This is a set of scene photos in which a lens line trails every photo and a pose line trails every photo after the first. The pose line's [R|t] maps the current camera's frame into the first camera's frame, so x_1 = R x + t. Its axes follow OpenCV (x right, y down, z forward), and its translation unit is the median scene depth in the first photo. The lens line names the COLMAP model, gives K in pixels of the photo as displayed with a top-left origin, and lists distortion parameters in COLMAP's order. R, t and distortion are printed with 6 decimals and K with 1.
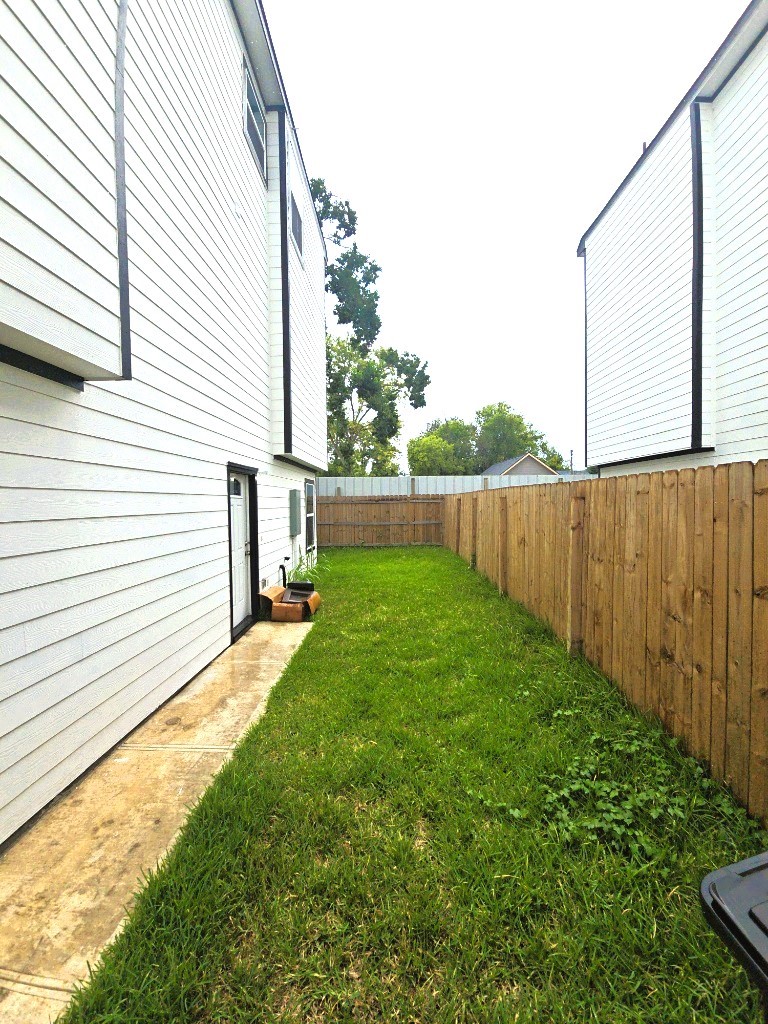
lens RADIAL K [[414.9, 0, 377.9], [0, 414.9, 510.7], [0, 0, 1]] dist [0.001706, -0.003599]
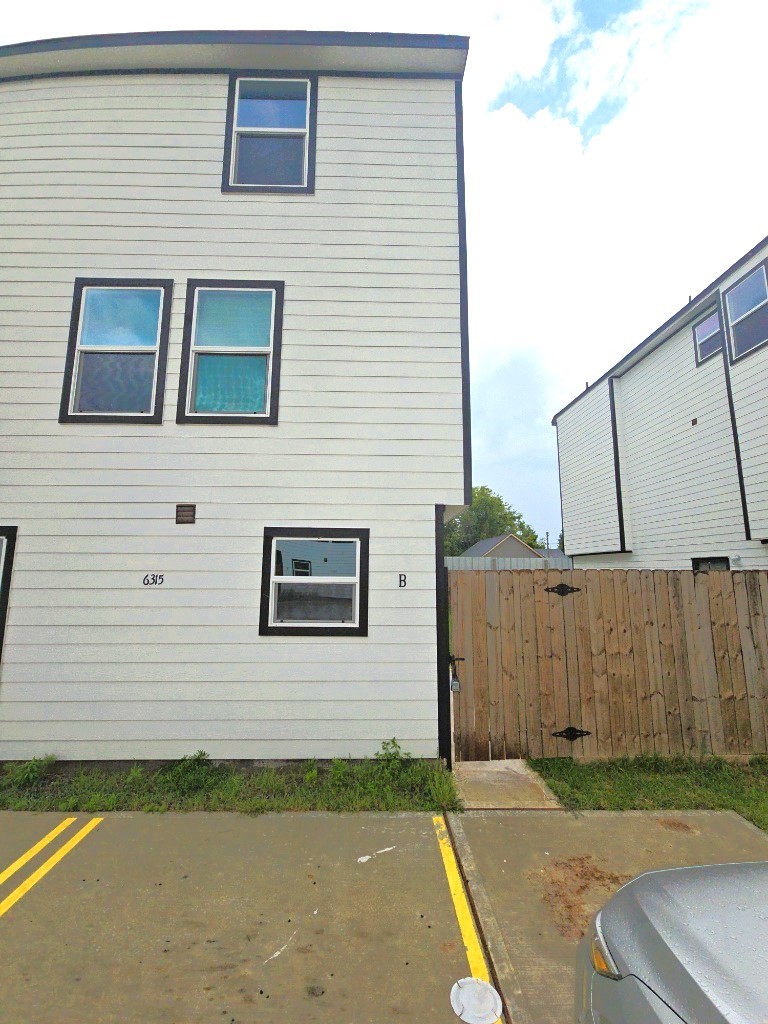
lens RADIAL K [[414.9, 0, 377.9], [0, 414.9, 510.7], [0, 0, 1]] dist [0.001706, -0.003599]
pose [[0.998088, 0.037067, 0.049466, -0.275666], [-0.028226, 0.985252, -0.168768, 0.009615], [-0.054992, 0.167049, 0.984414, -0.519320]]
